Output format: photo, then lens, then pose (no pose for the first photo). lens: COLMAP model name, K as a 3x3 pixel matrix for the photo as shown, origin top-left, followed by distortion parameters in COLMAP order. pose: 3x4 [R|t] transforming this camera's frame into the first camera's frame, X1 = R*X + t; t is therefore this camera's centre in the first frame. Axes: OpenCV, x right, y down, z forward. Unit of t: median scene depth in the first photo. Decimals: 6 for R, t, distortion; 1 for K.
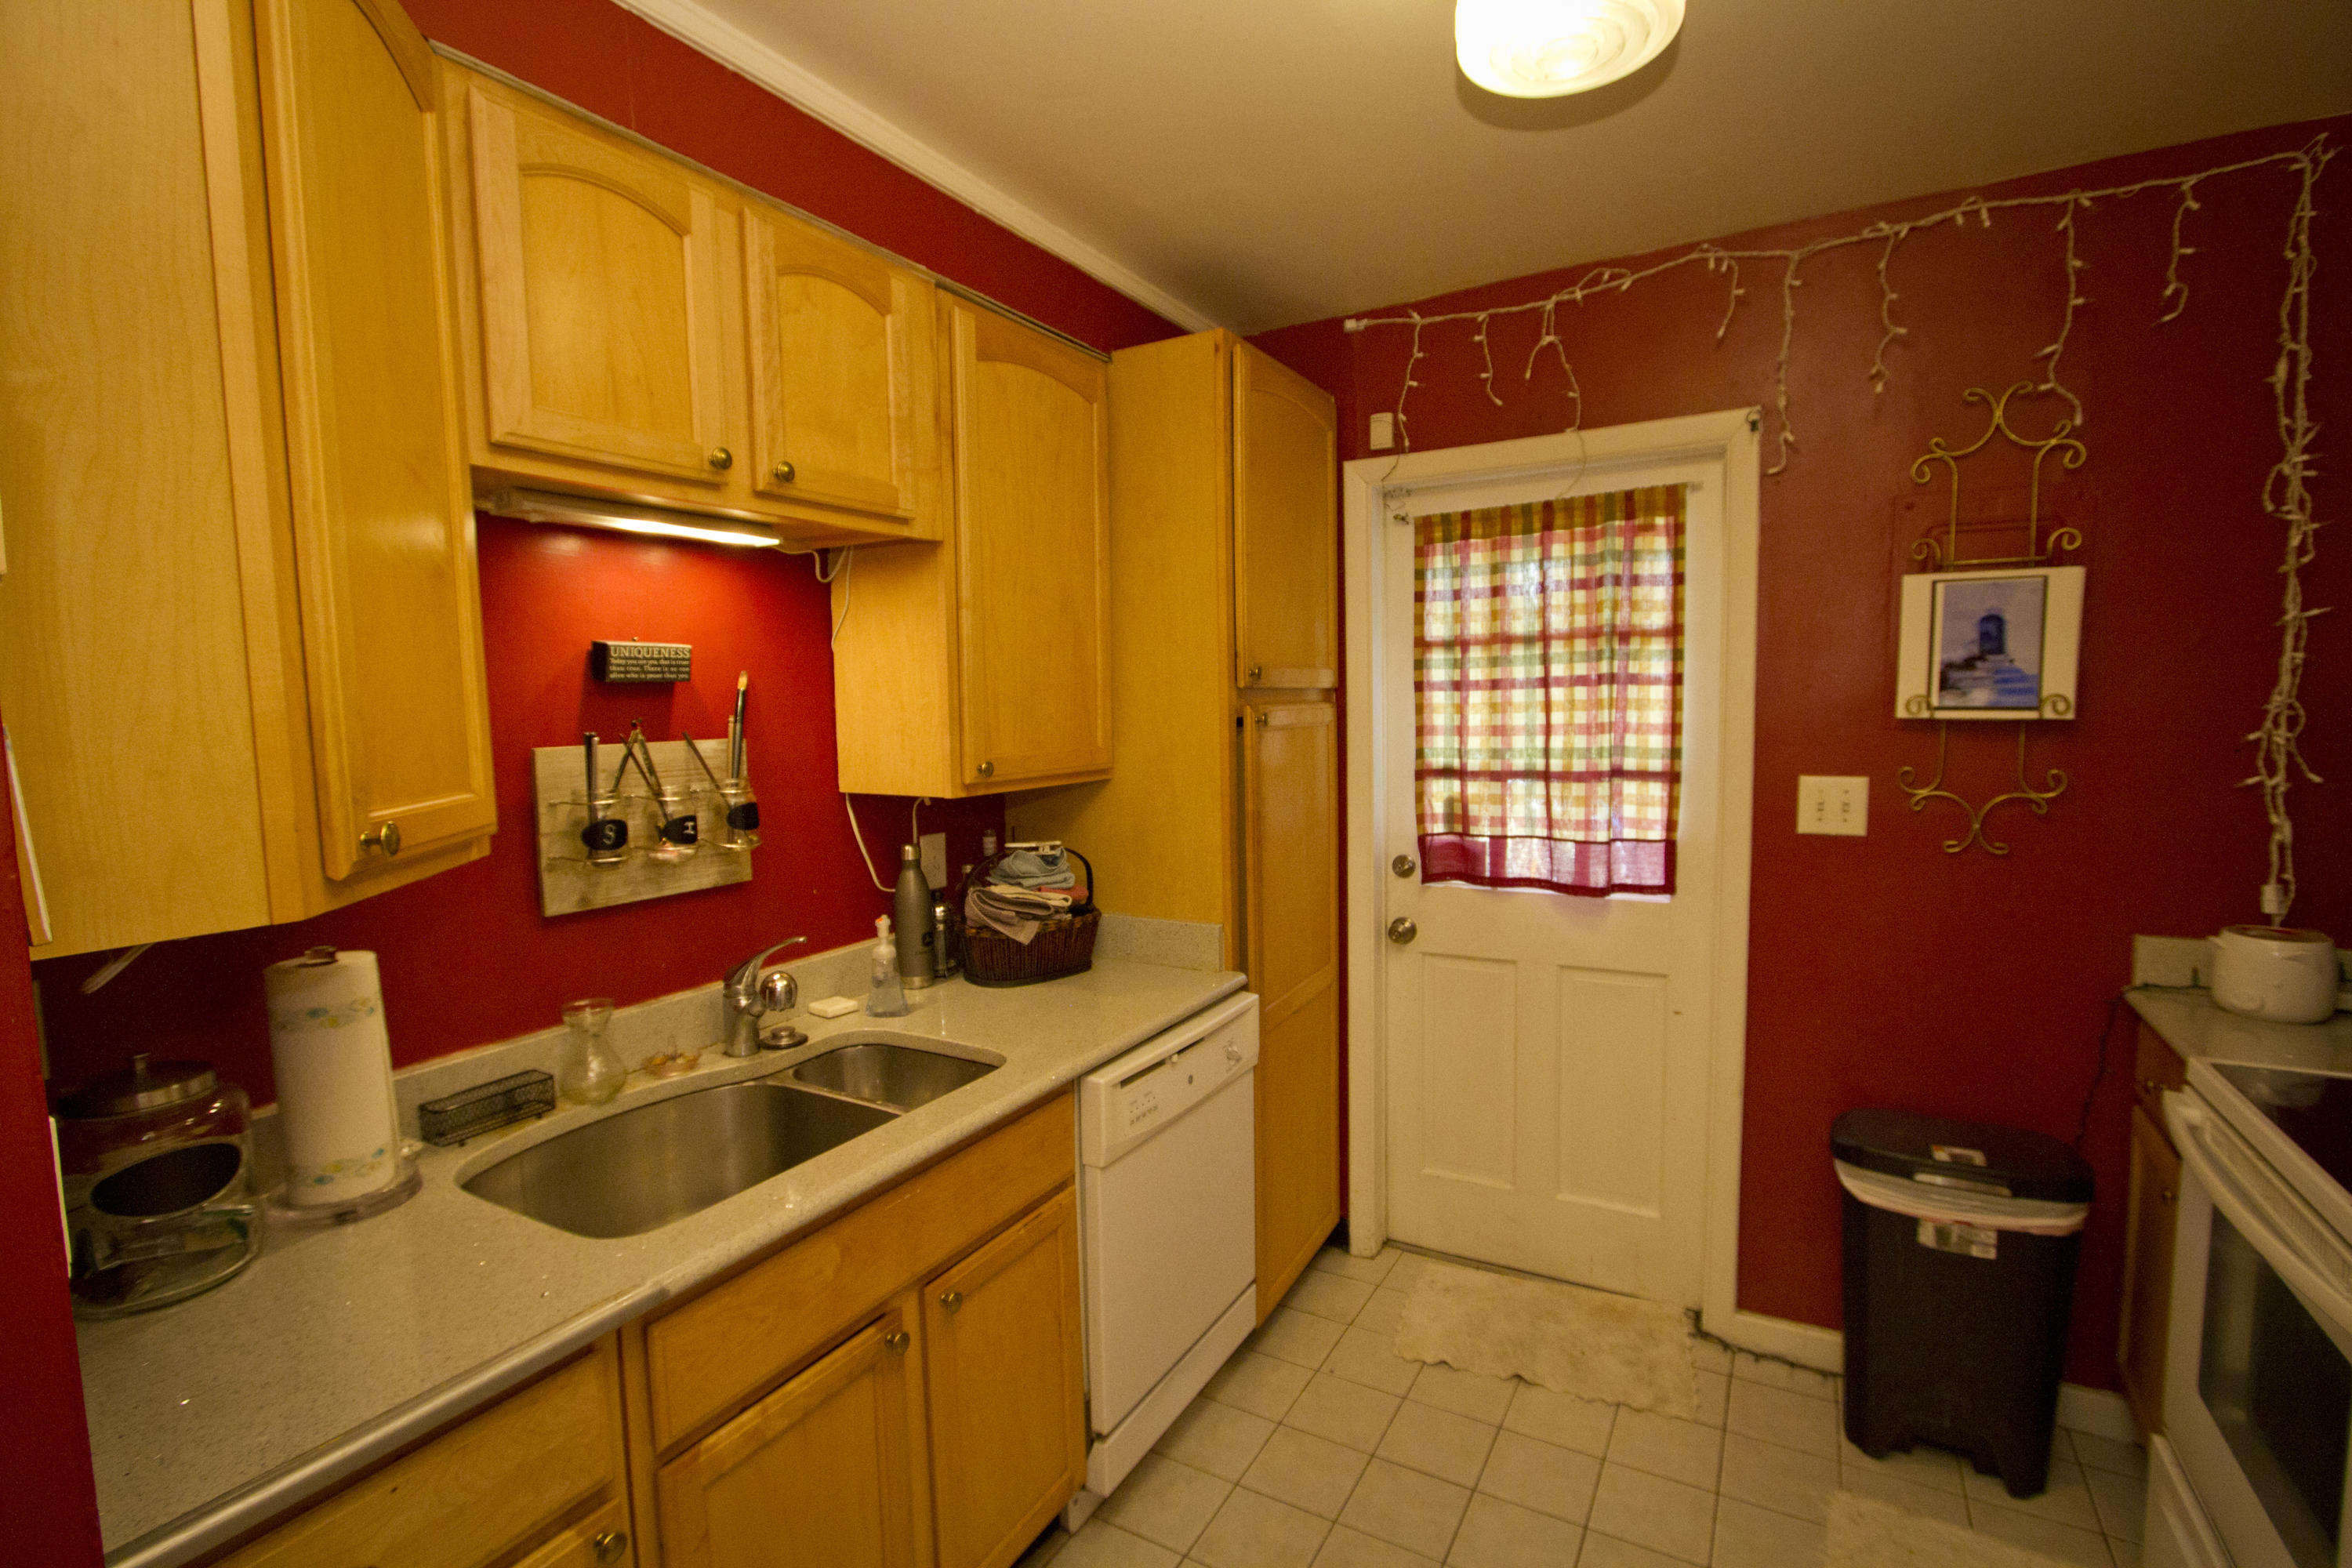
lens RADIAL K [[1081.9, 0, 1172.7], [0, 1081.9, 787.9], [0, 0, 1]] dist [-0.024804, 0.003186]
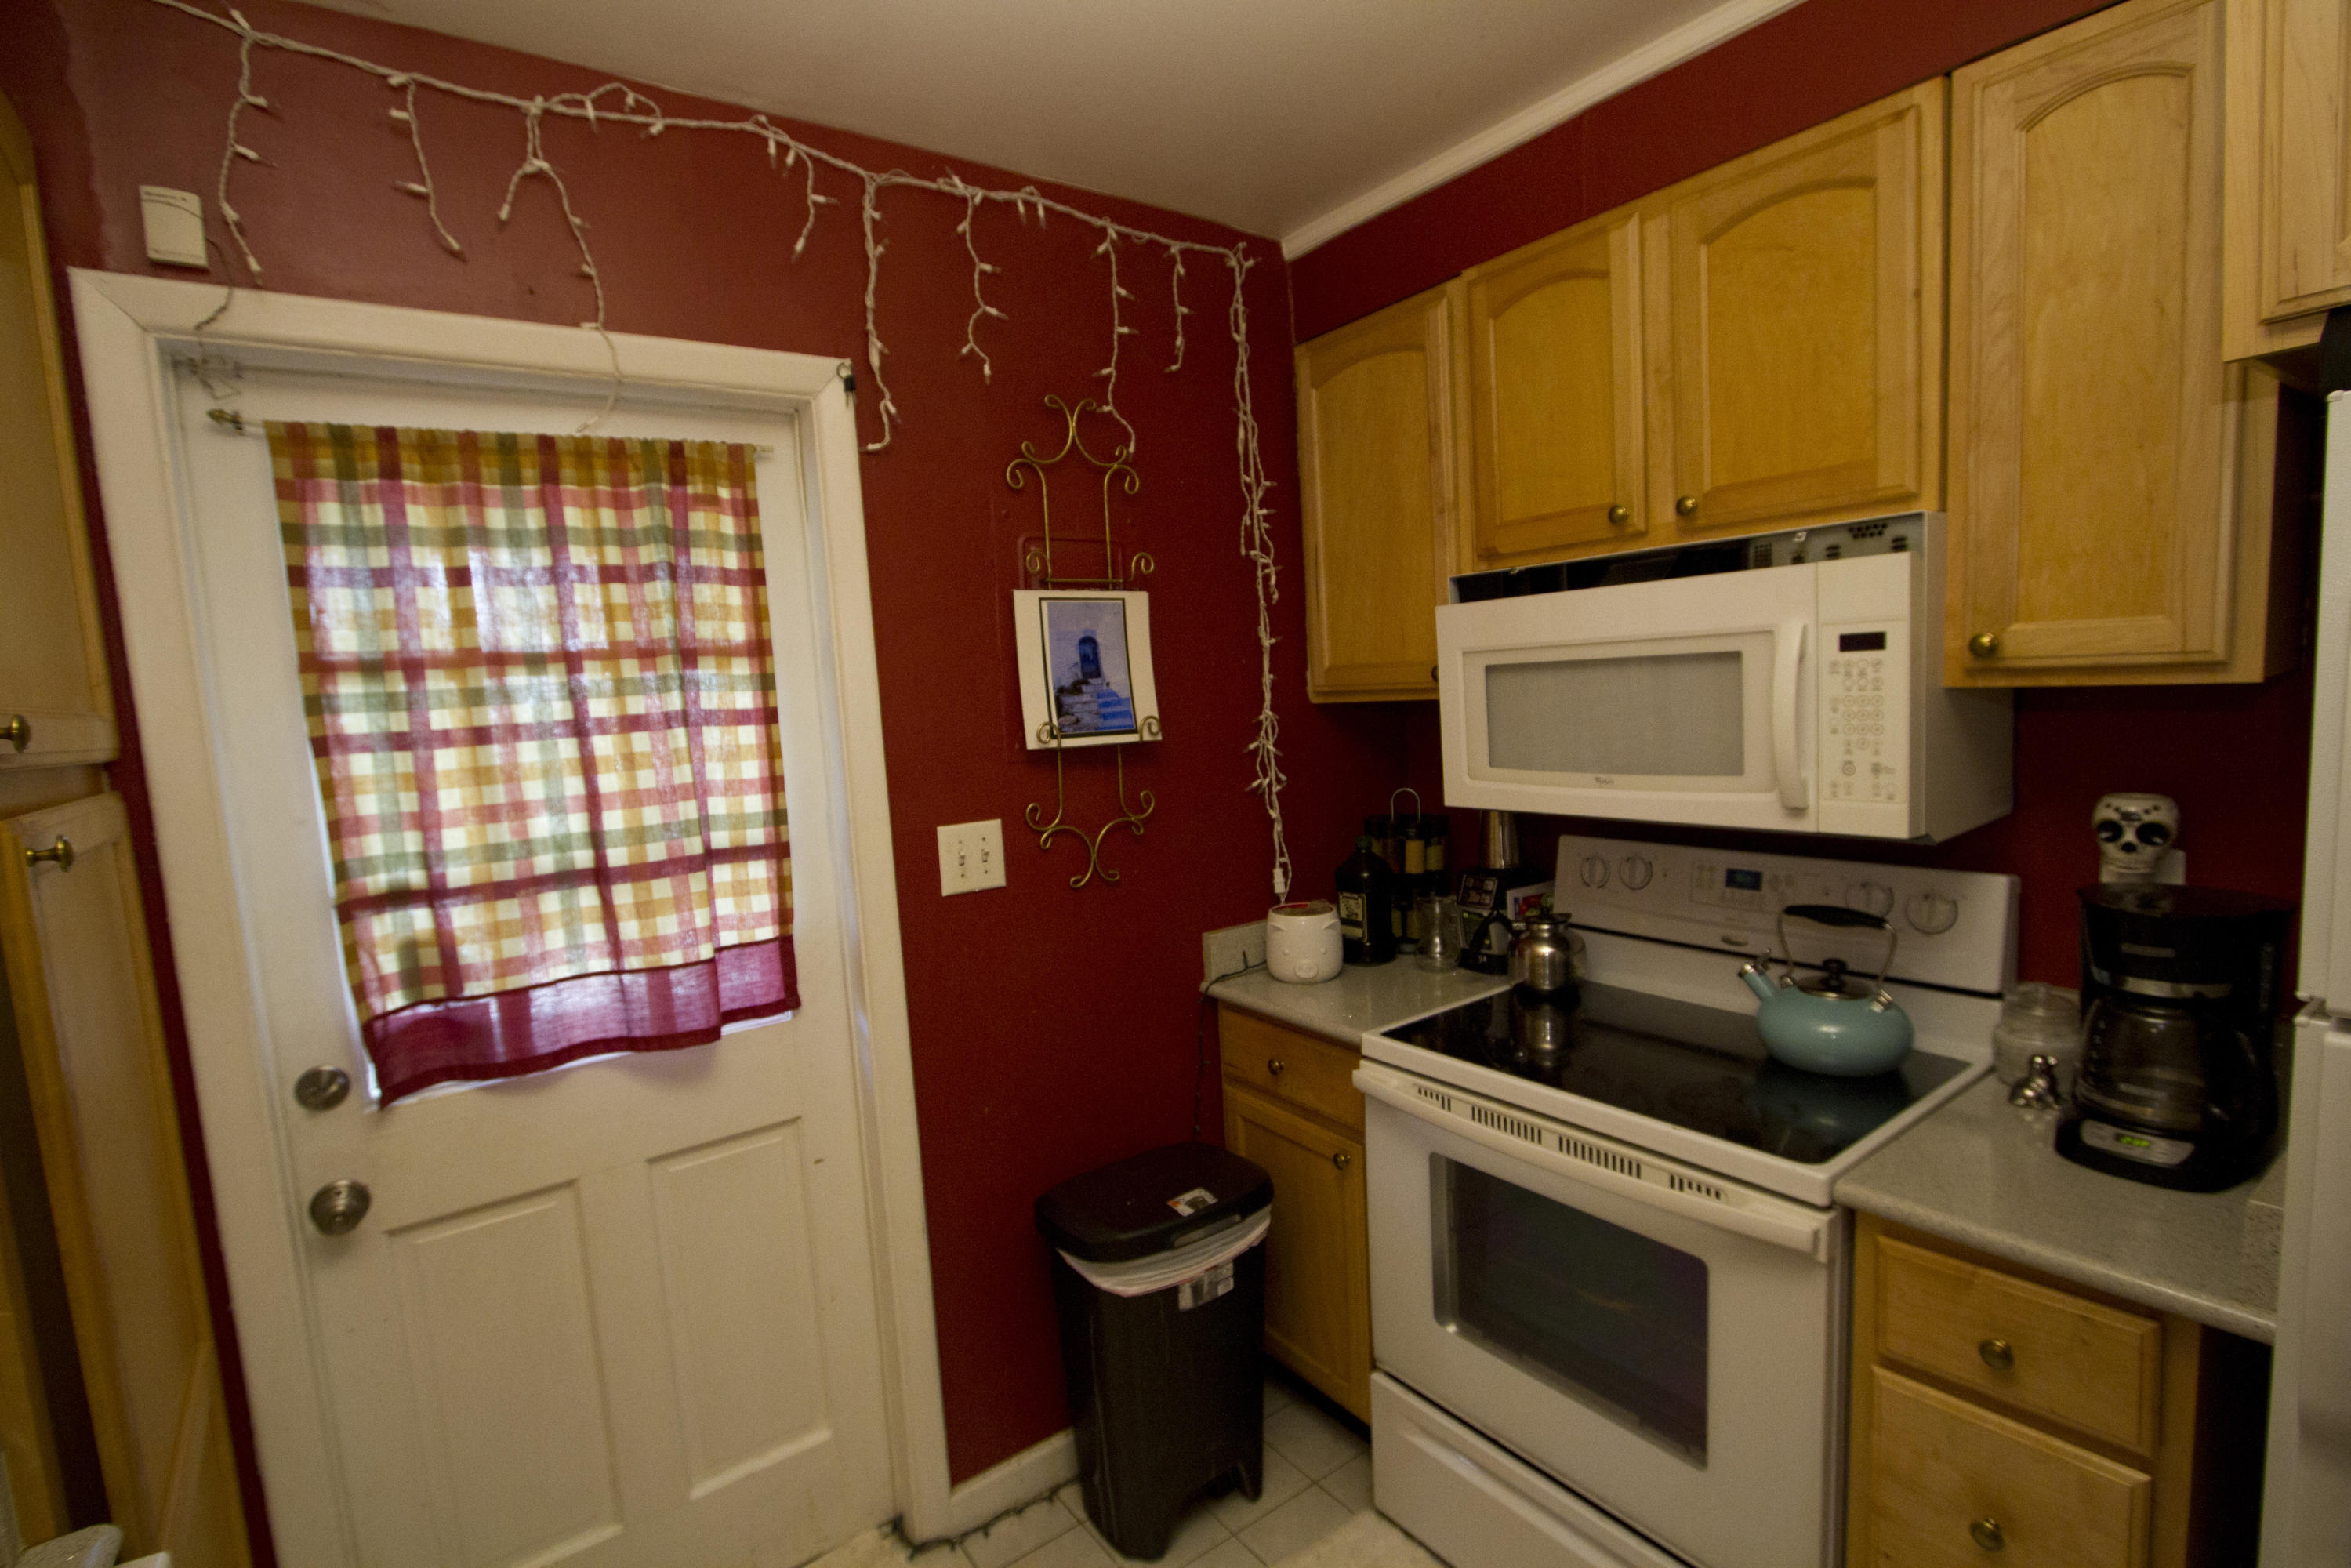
lens RADIAL K [[1081.5, 0, 1183.3], [0, 1081.5, 800.5], [0, 0, 1]] dist [-0.024804, 0.003186]
pose [[0.412442, -0.098040, 0.905693, -0.080451], [0.124034, 0.990977, 0.050788, -0.046874], [-0.902501, 0.091390, 0.420881, 0.449915]]
